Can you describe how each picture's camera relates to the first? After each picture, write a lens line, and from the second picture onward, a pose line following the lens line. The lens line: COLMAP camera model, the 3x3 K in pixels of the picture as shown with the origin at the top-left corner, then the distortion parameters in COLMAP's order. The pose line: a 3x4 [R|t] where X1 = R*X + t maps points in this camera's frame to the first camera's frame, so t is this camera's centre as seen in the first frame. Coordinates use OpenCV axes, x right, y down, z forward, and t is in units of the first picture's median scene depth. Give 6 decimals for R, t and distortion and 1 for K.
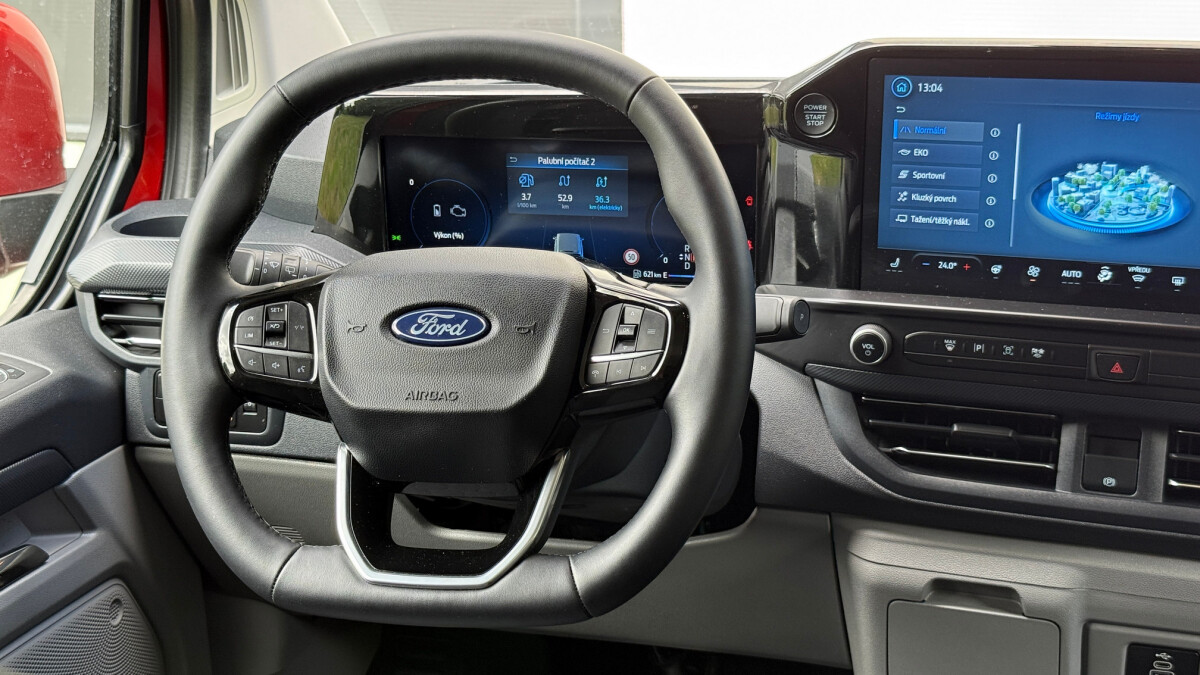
lens RADIAL K [[1674.3, 0, 599.2], [0, 1674.3, 348.3], [0, 0, 1]] dist [0.104596, 0.000000]
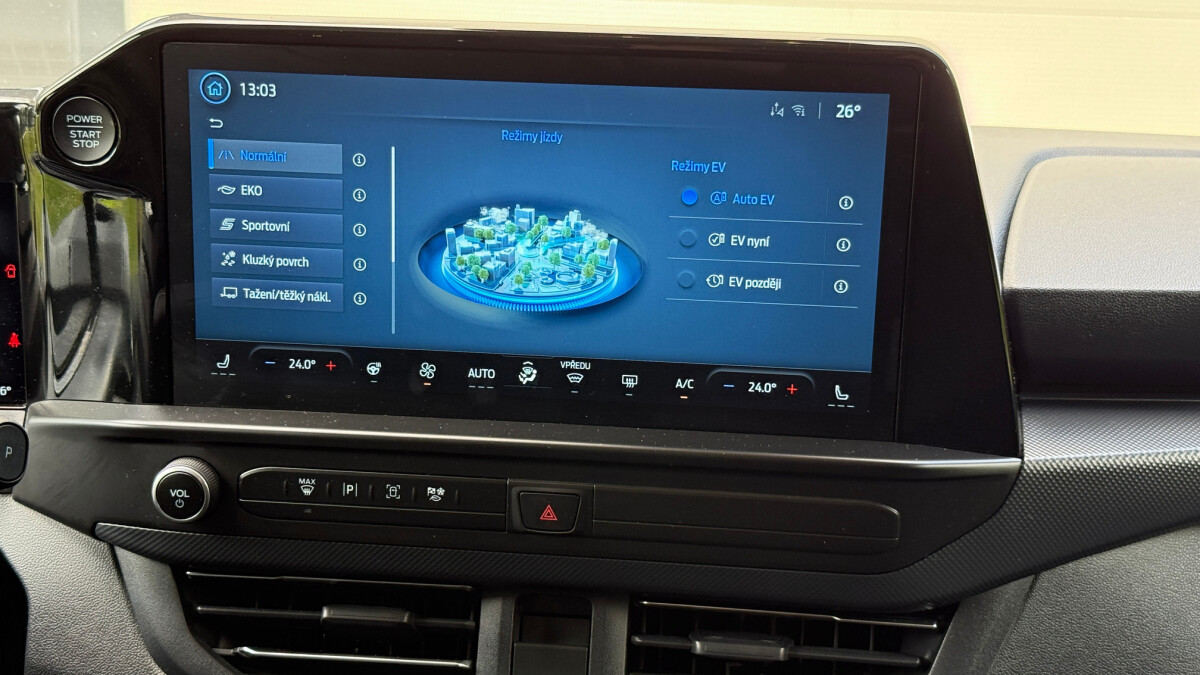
lens RADIAL K [[1768.7, 0, 603.6], [0, 1768.7, 359.2], [0, 0, 1]] dist [0.118909, 0.000000]
pose [[0.968503, -0.015560, 0.248516, 0.151403], [0.032330, 0.997455, -0.063543, -0.003649], [-0.246895, 0.069576, 0.966541, 0.309719]]
